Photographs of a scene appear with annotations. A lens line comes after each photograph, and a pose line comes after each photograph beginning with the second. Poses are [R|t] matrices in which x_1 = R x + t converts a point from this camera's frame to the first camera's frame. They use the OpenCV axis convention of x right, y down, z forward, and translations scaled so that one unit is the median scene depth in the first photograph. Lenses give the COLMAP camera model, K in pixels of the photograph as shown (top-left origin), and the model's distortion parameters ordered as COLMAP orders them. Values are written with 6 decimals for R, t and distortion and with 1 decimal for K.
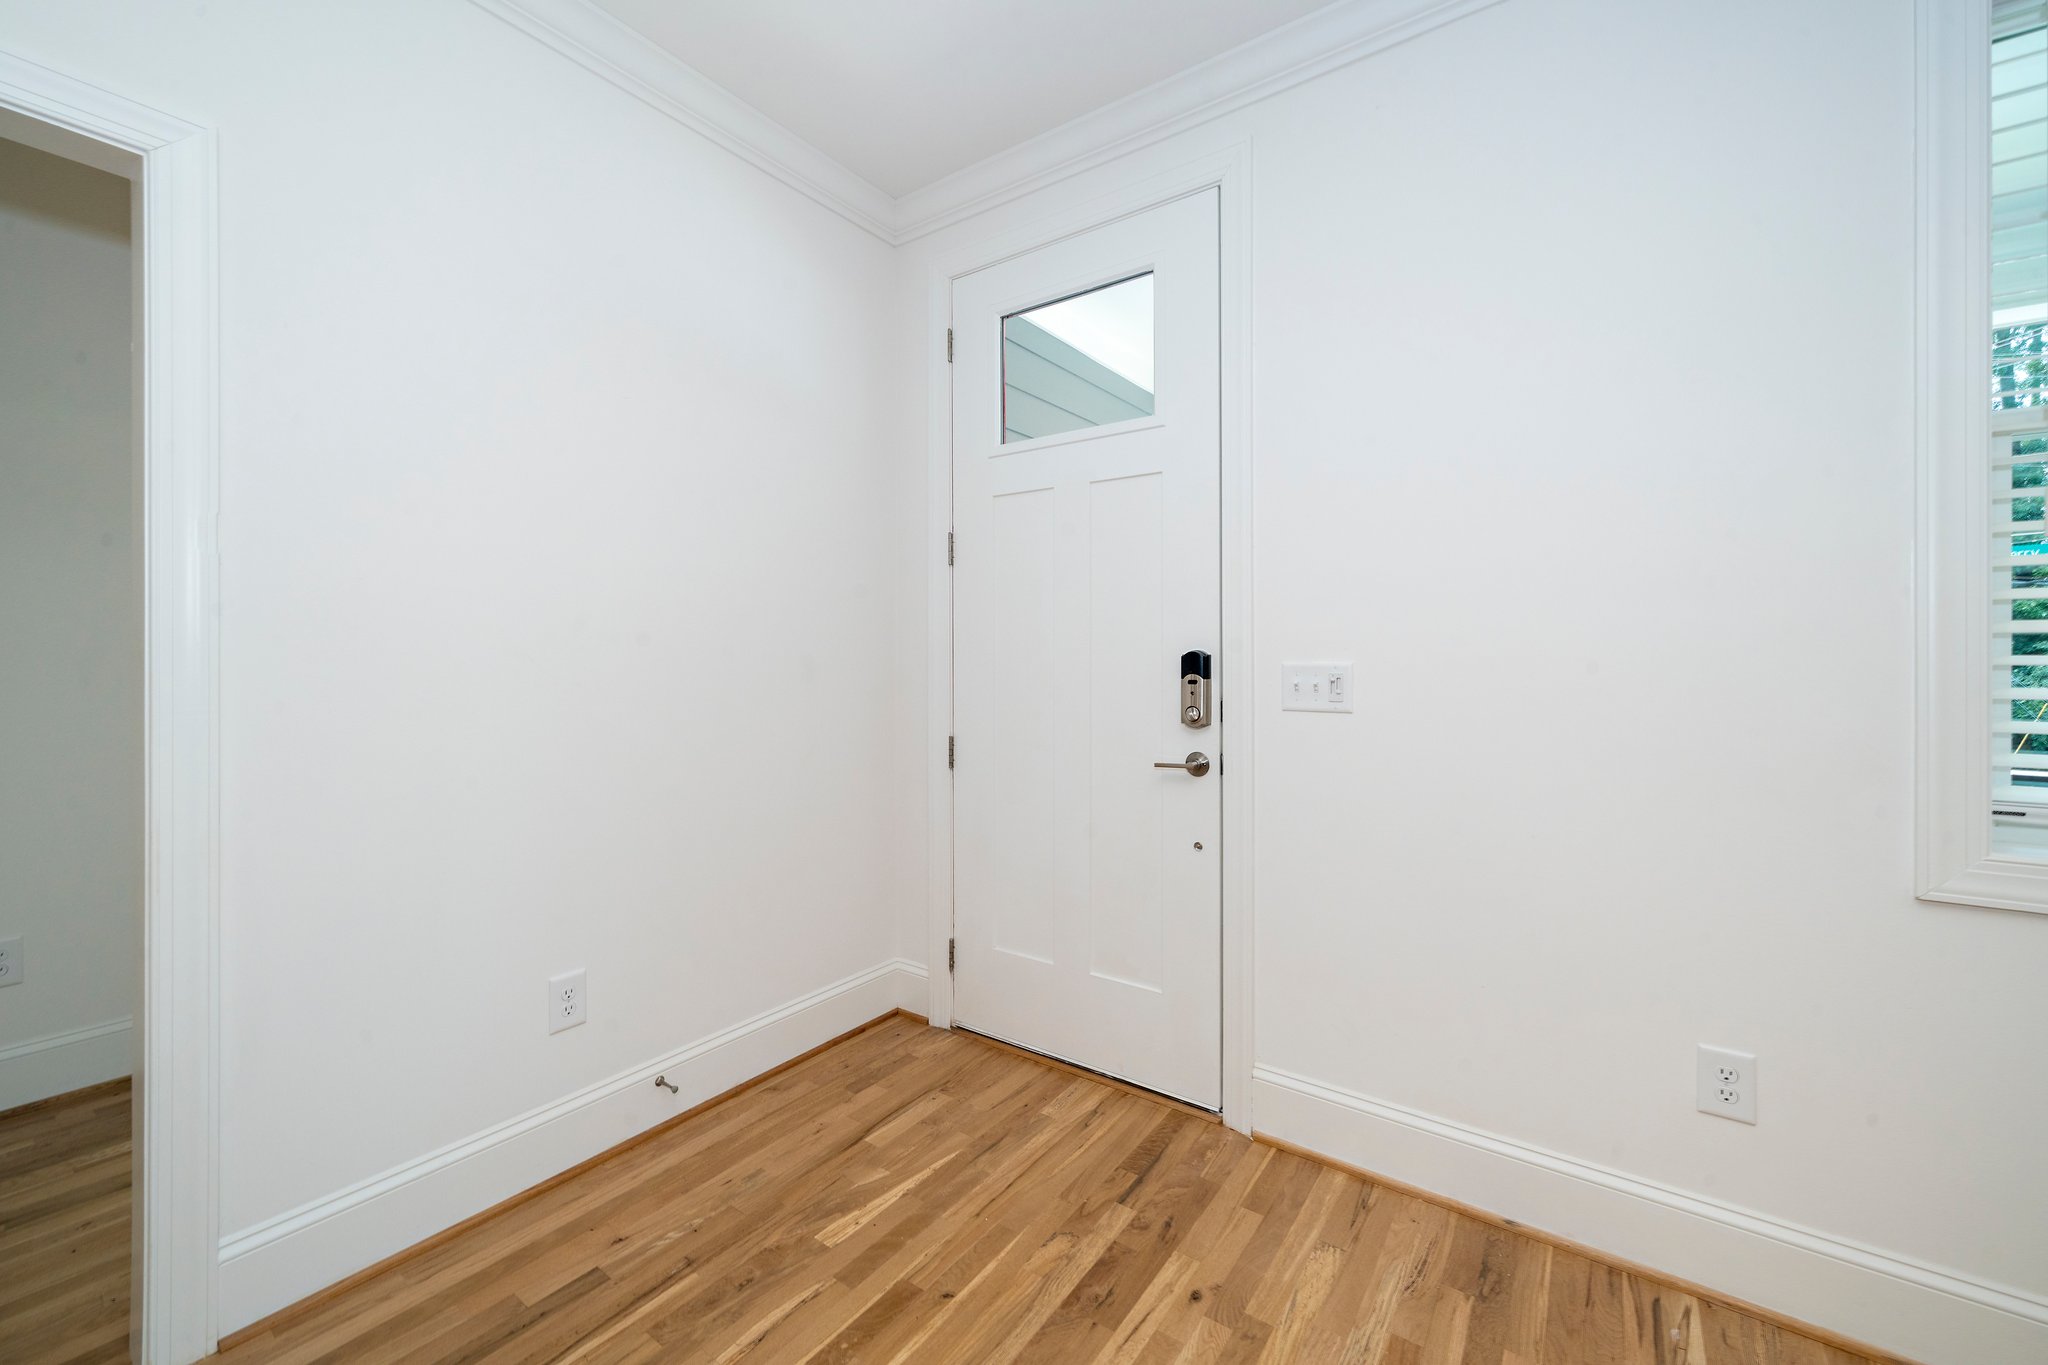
lens RADIAL K [[828.0, 0, 1017.1], [0, 828.0, 667.0], [0, 0, 1]] dist [0.001231, -0.000606]
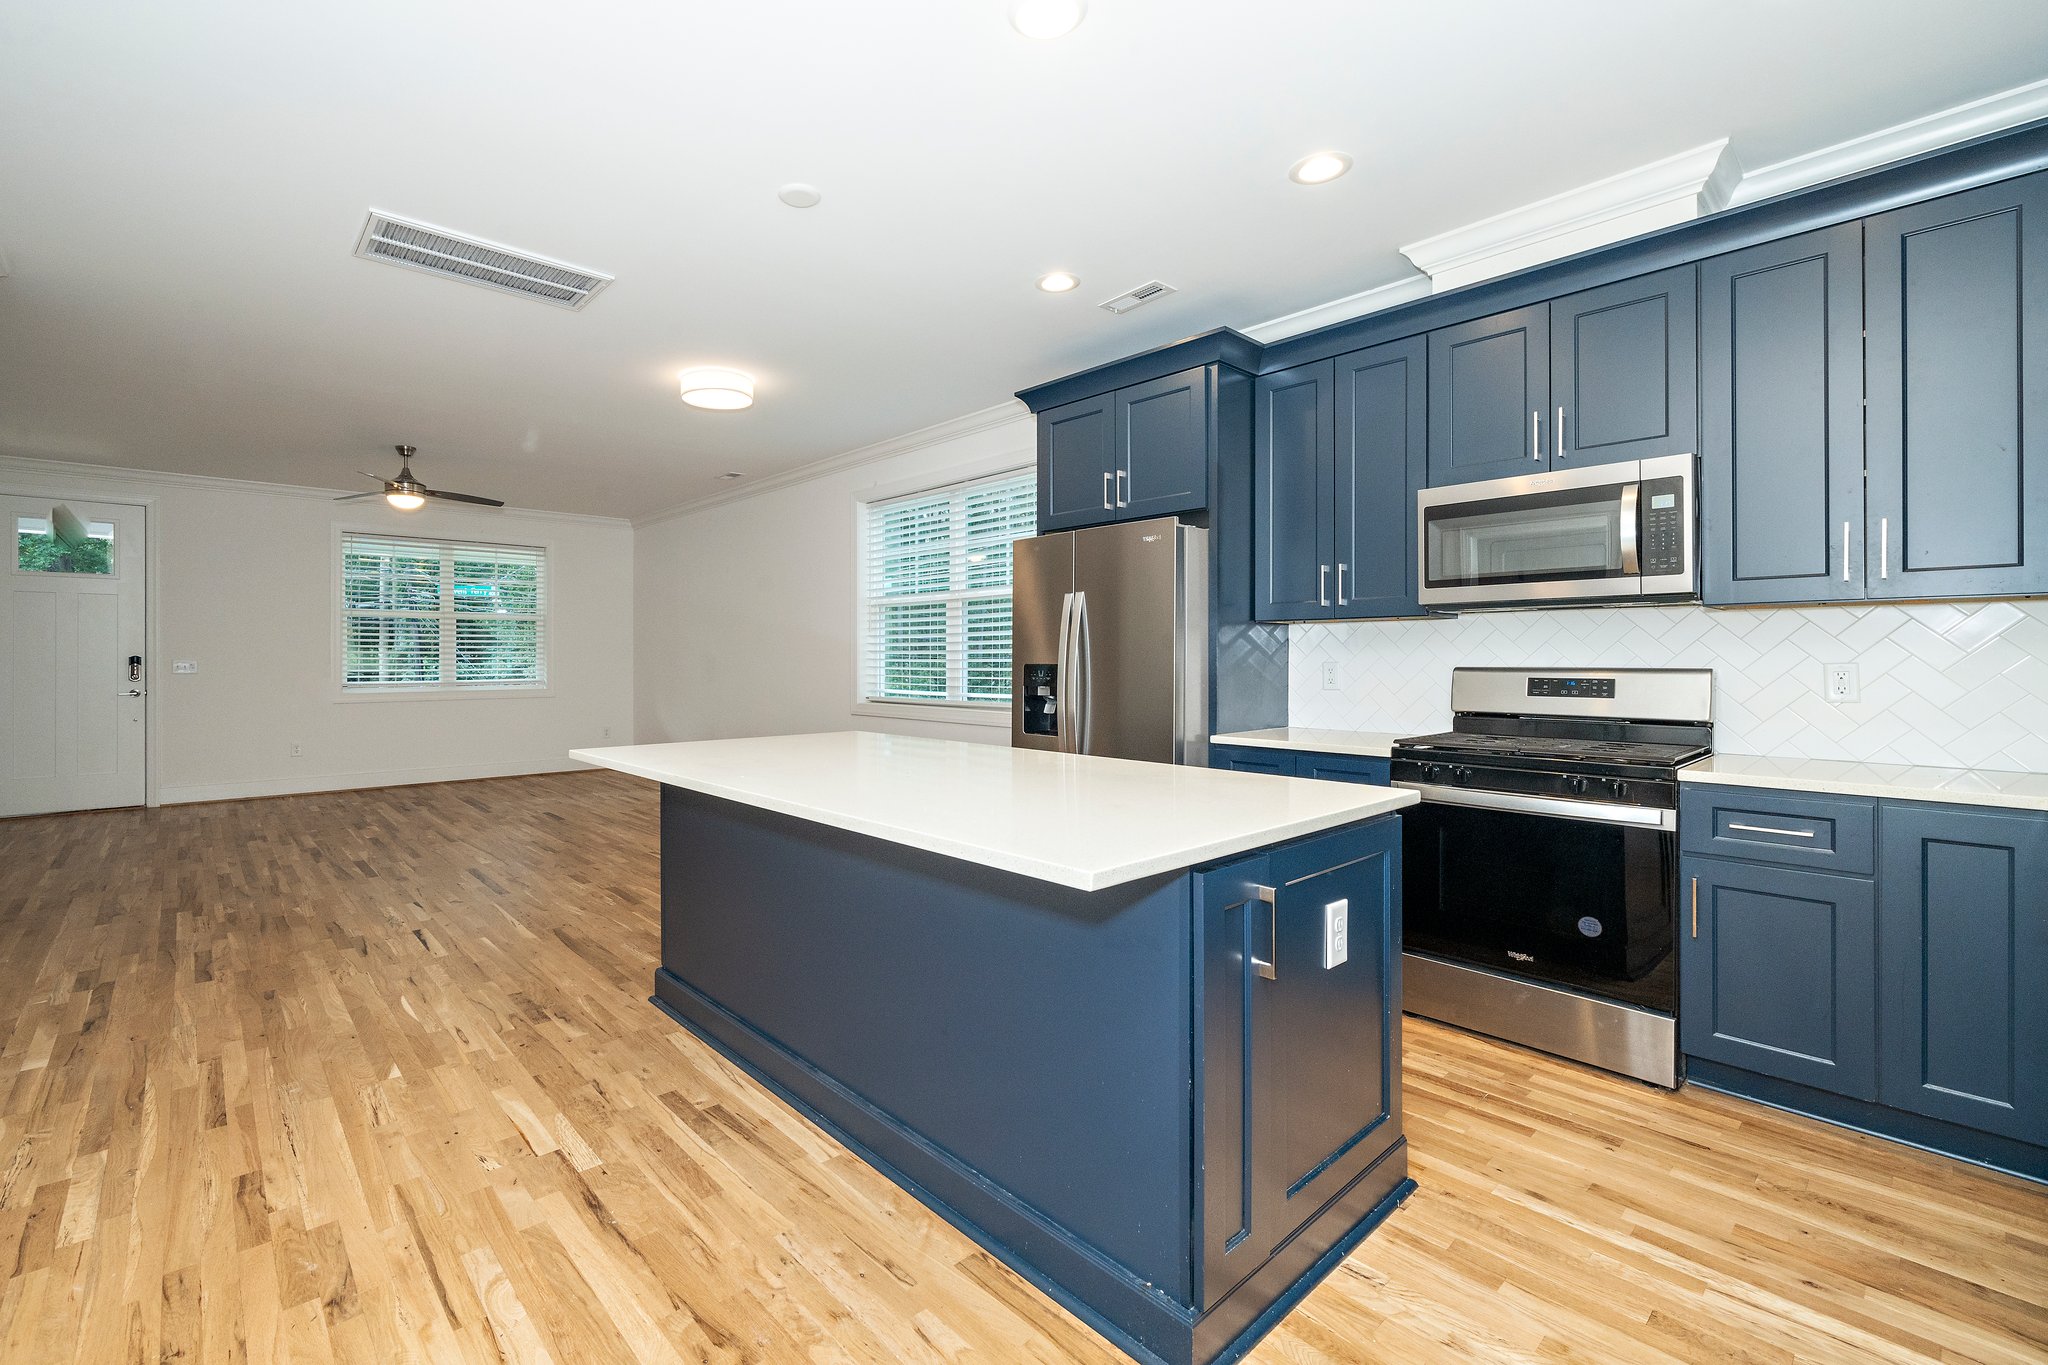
lens RADIAL K [[828.0, 0, 895.8], [0, 828.0, 657.5], [0, 0, 1]] dist [0.001231, -0.000606]
pose [[0.239173, 0.001130, 0.970976, -2.022161], [0.003120, 0.999993, -0.001932, 0.001598], [-0.970972, 0.003492, 0.239168, -2.371143]]
